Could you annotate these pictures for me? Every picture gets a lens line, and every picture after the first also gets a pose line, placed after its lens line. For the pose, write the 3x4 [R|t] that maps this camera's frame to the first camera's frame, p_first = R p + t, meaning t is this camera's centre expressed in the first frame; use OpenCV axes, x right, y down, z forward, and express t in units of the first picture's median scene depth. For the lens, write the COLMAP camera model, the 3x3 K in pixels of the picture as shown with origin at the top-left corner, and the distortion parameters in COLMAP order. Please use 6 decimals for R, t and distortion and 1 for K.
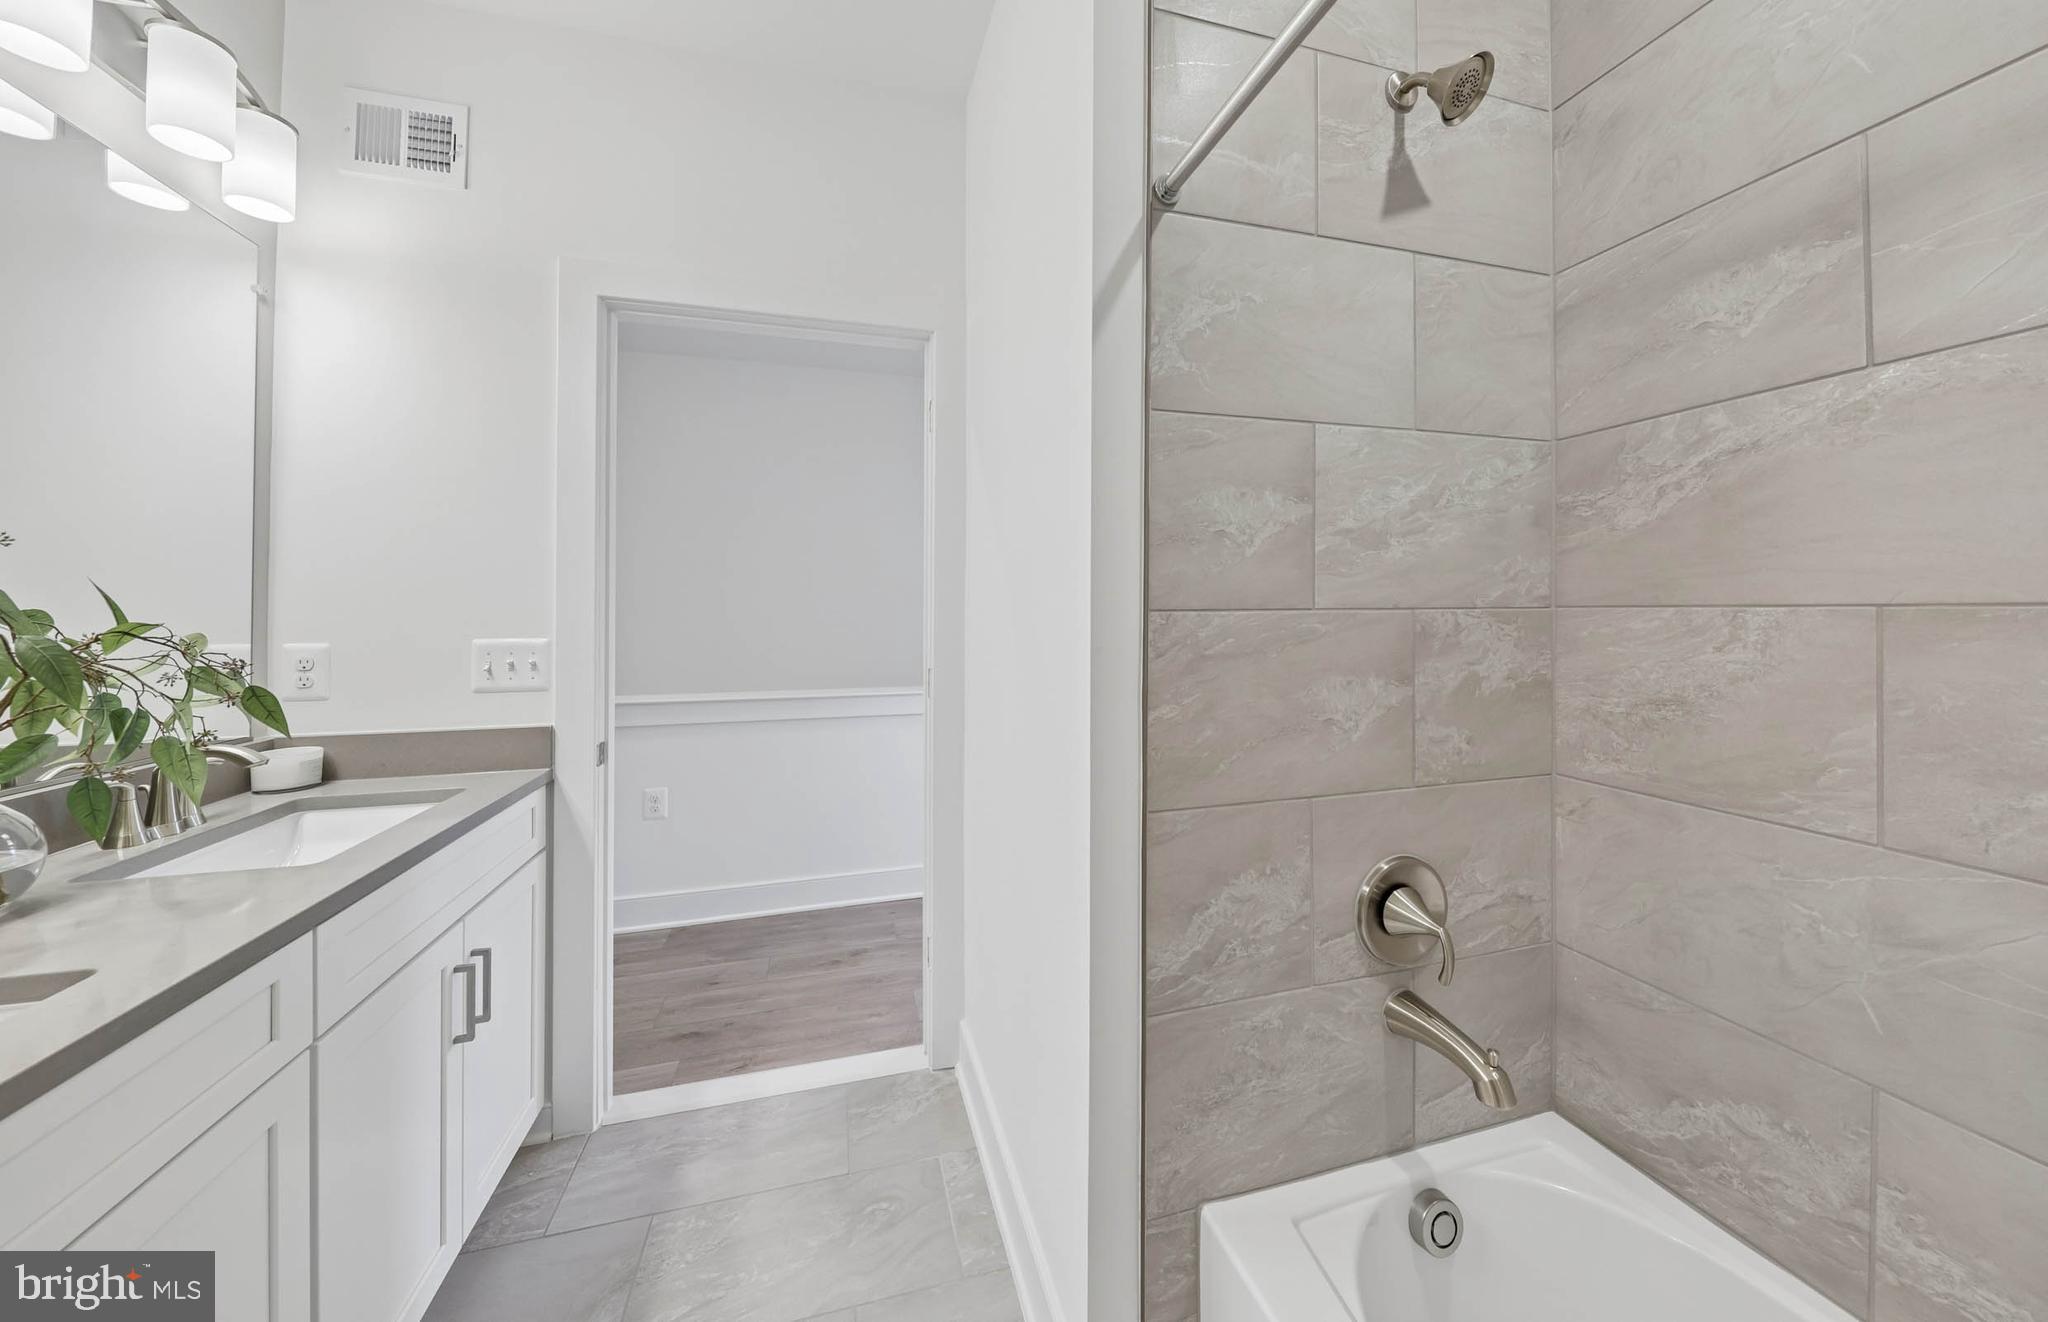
lens RADIAL K [[649.2, 0, 1024.7], [0, 649.2, 603.6], [0, 0, 1]] dist [-0.020572, 0.000099]
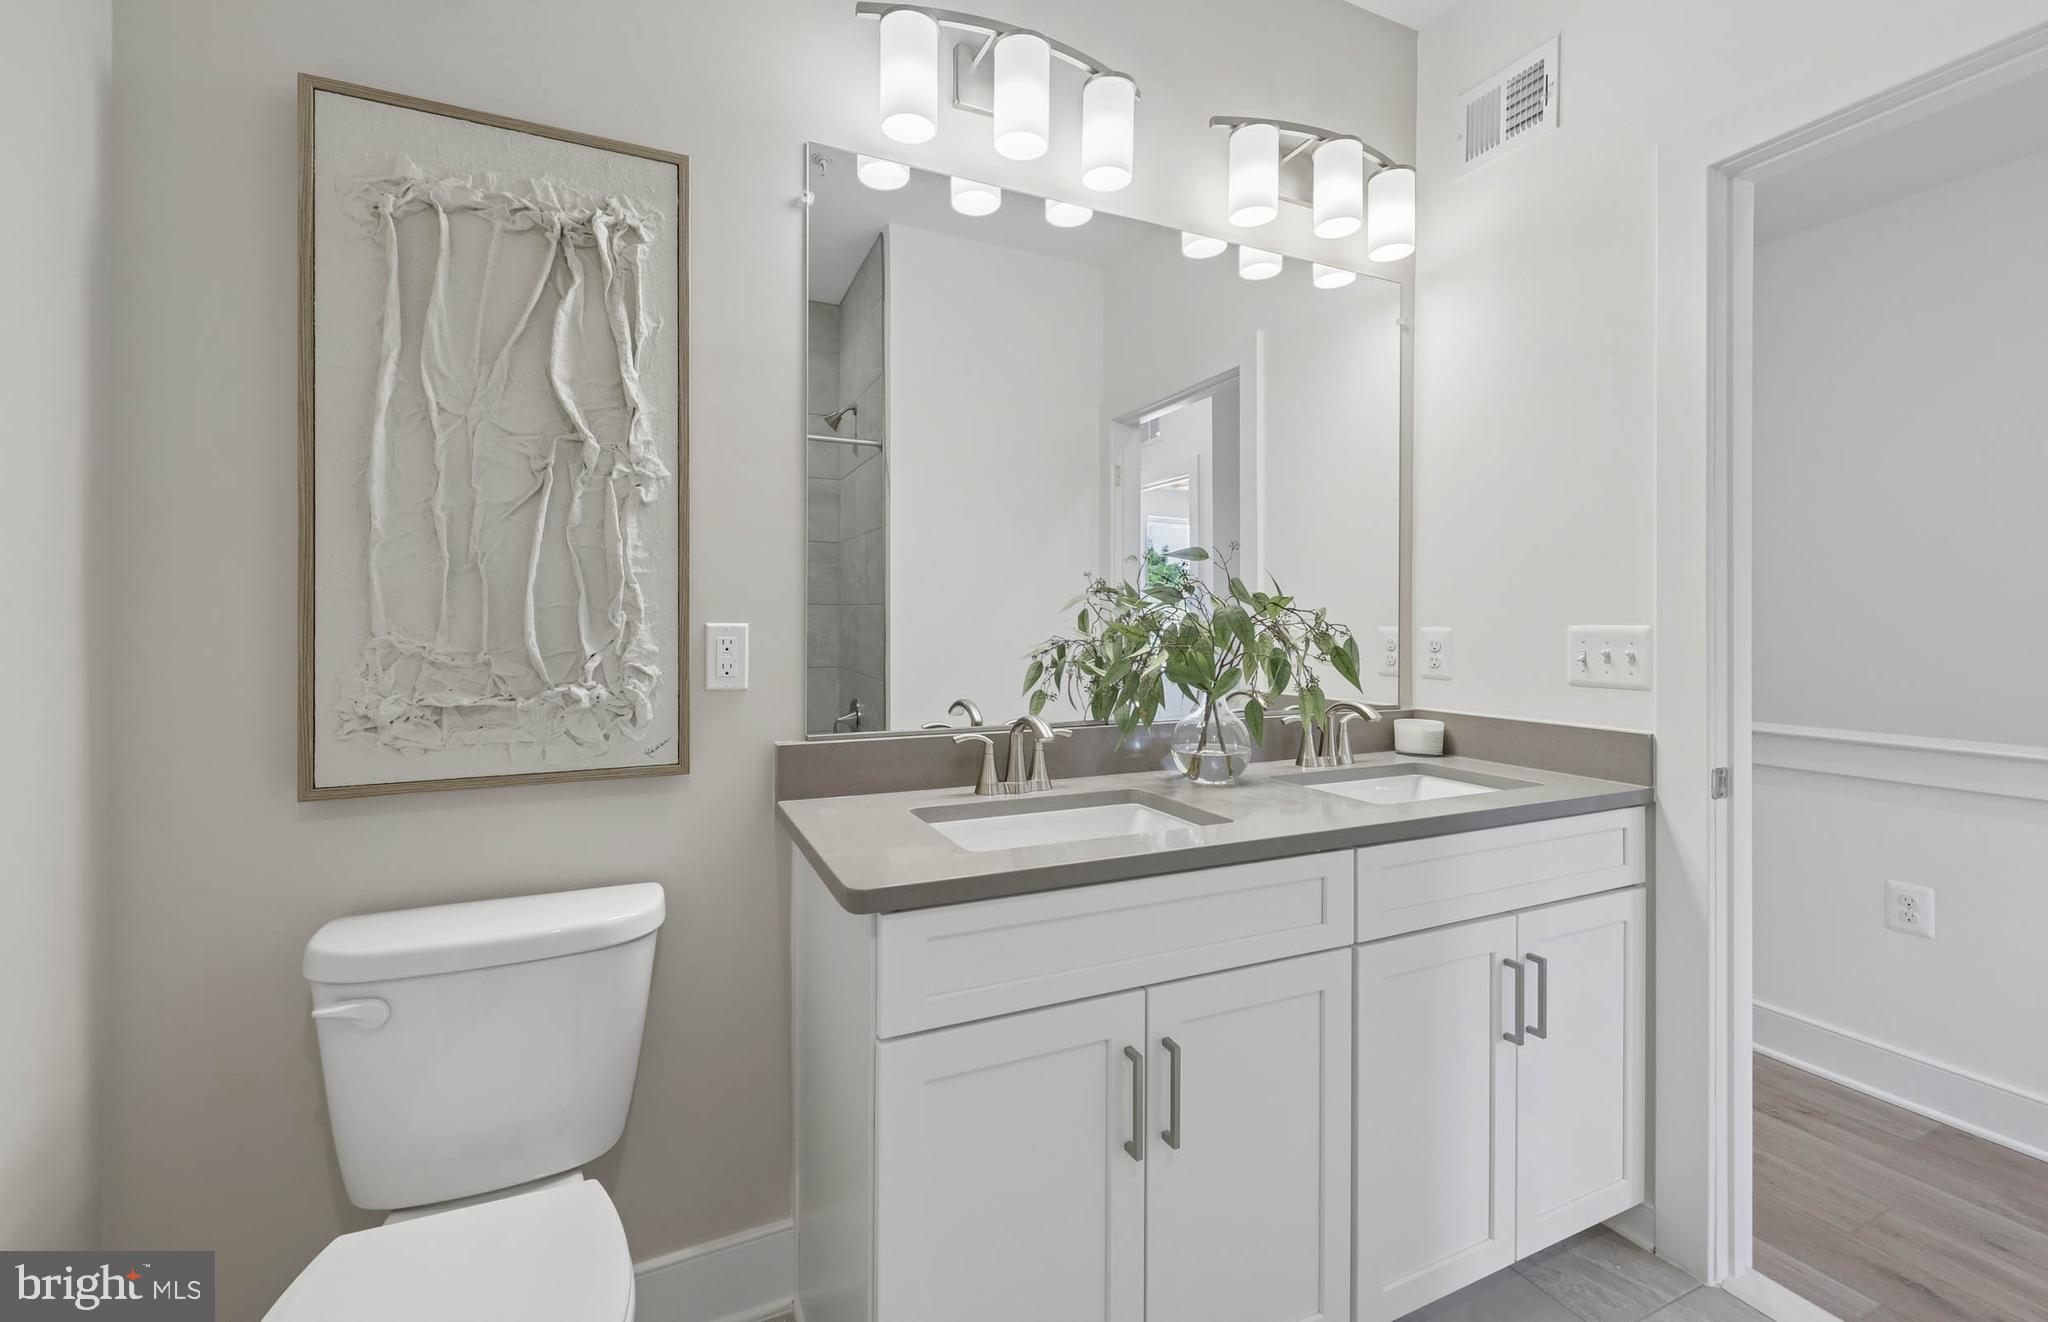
lens RADIAL K [[830.6, 0, 1022.7], [0, 830.6, 624.5], [0, 0, 1]] dist [-0.024581, -0.000562]
pose [[0.129993, 0.001357, -0.991514, 0.191643], [0.012424, 0.999918, 0.002998, 0.044712], [0.991437, -0.012708, 0.129966, 0.099779]]
